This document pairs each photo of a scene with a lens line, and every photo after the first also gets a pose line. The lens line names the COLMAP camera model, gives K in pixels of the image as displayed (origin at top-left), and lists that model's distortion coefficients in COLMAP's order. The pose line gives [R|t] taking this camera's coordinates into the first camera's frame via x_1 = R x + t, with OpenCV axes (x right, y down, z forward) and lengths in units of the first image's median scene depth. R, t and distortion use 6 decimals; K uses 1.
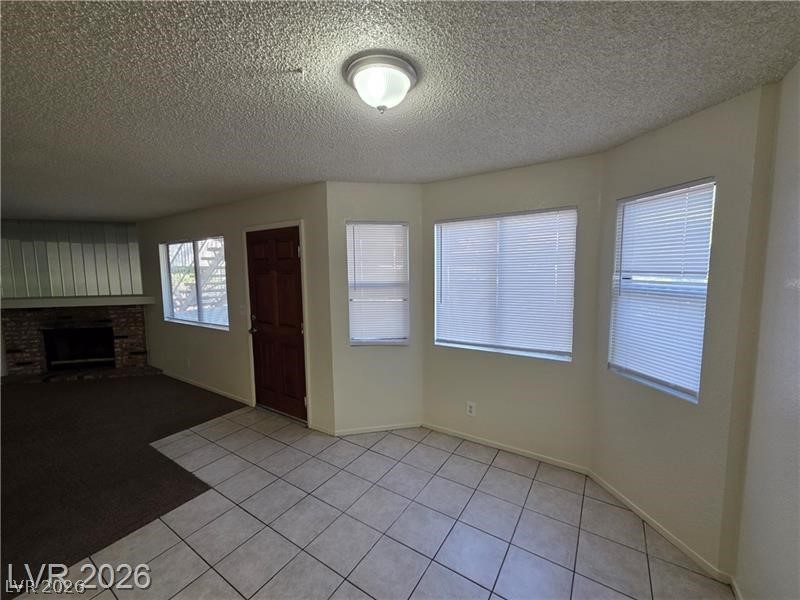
lens RADIAL K [[319.3, 0, 406.0], [0, 319.3, 298.7], [0, 0, 1]] dist [0.002742, -0.000399]
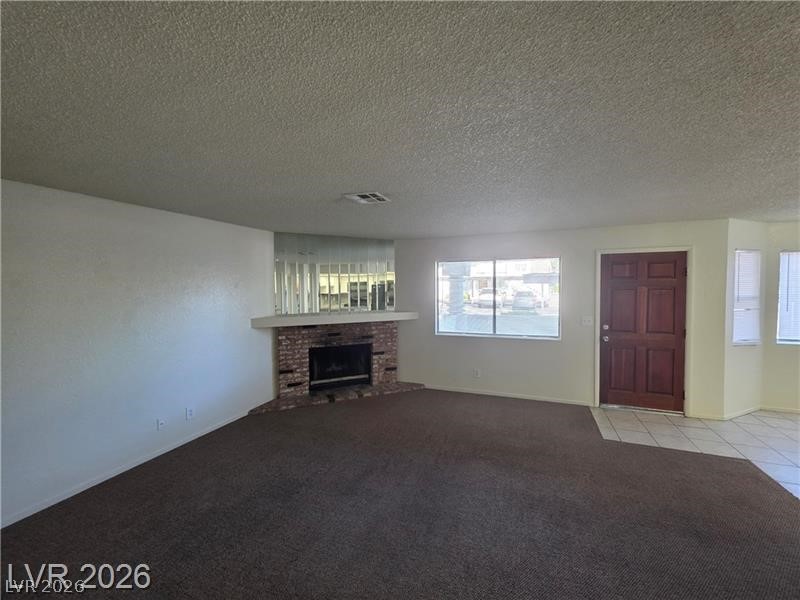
lens RADIAL K [[319.3, 0, 409.8], [0, 319.3, 297.6], [0, 0, 1]] dist [0.002742, -0.000399]
pose [[0.980748, -0.003346, 0.195247, -1.047203], [0.014582, 0.998317, -0.056138, 0.004816], [-0.194731, 0.057904, 0.979146, -0.001936]]
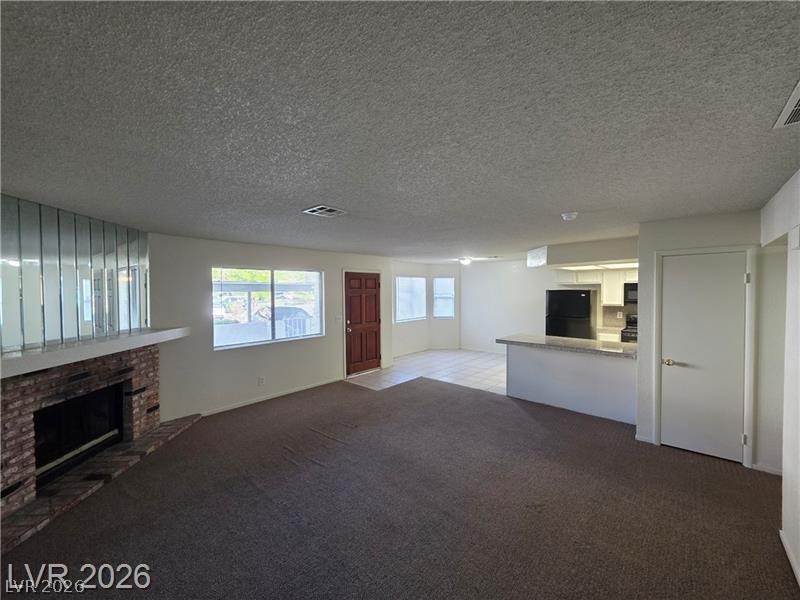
lens RADIAL K [[319.3, 0, 399.2], [0, 319.3, 298.4], [0, 0, 1]] dist [0.002742, -0.000399]
pose [[0.177491, -0.013988, 0.984023, -1.559880], [0.096882, 0.995290, -0.003327, -0.024978], [-0.979342, 0.095925, 0.178010, 0.318628]]
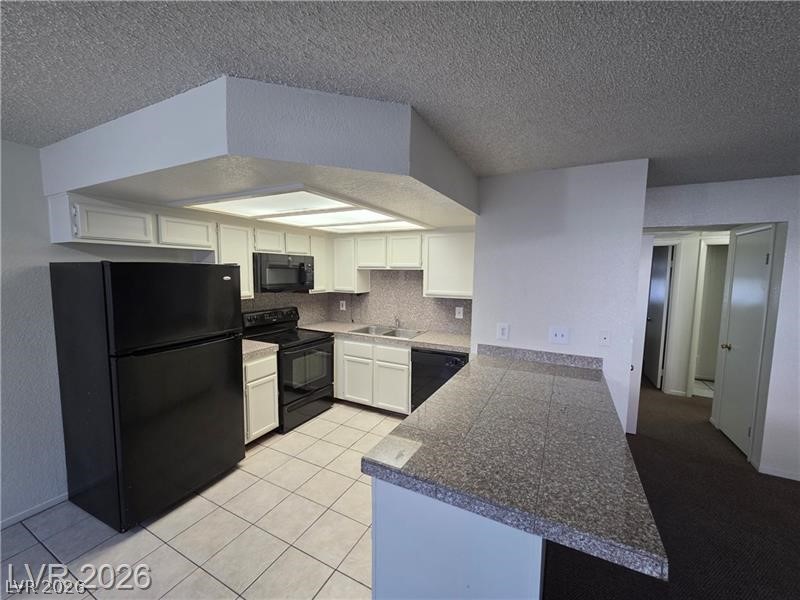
lens RADIAL K [[319.3, 0, 401.6], [0, 319.3, 296.3], [0, 0, 1]] dist [0.002742, -0.000399]
pose [[-0.996294, 0.005073, -0.085863, -0.374950], [-0.009964, 0.984731, 0.173797, -0.030992], [0.085434, 0.174009, -0.981031, 0.334447]]
